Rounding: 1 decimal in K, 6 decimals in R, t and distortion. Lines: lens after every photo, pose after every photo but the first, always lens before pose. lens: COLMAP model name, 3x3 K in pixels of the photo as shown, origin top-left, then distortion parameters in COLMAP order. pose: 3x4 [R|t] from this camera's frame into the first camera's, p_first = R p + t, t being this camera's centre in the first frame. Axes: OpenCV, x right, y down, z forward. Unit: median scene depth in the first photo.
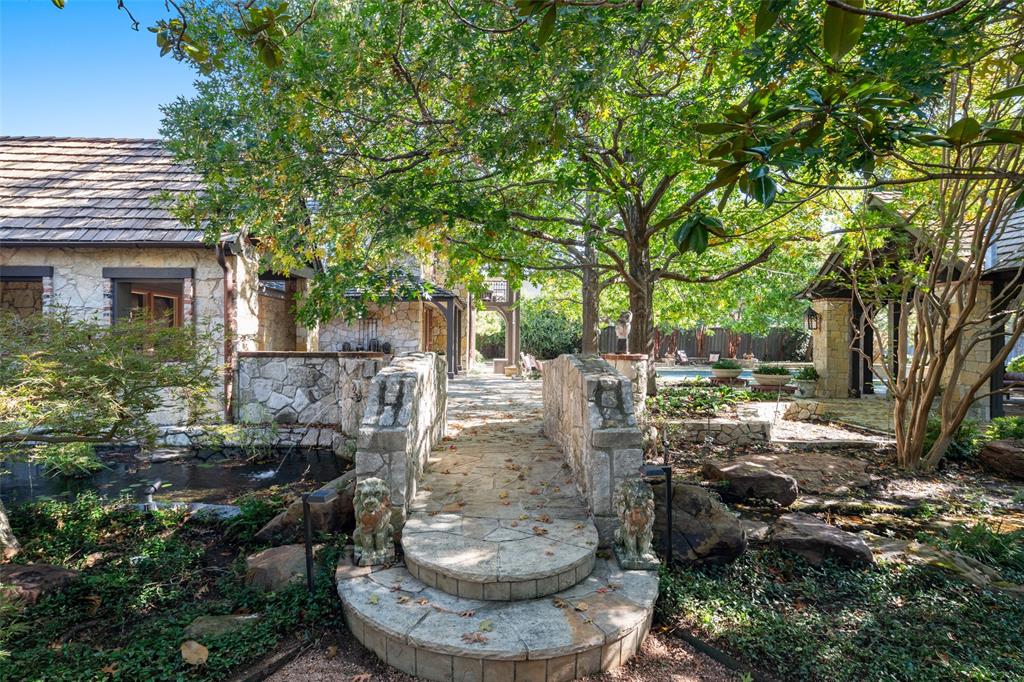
lens RADIAL K [[490.8, 0, 510.8], [0, 490.8, 339.0], [0, 0, 1]] dist [0.003038, 0.000097]
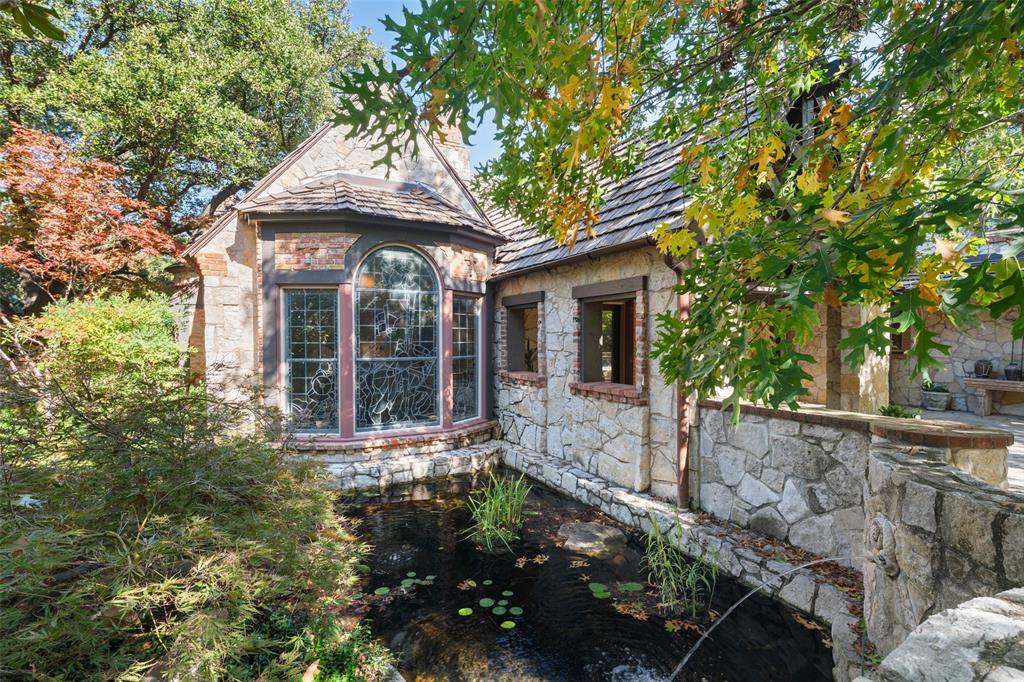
lens RADIAL K [[490.8, 0, 510.2], [0, 490.8, 338.1], [0, 0, 1]] dist [0.003038, 0.000097]
pose [[0.429797, -0.000837, -0.902925, -0.082855], [-0.000094, 1.000000, -0.000972, -0.052139], [0.902925, 0.000503, 0.429797, 0.508961]]
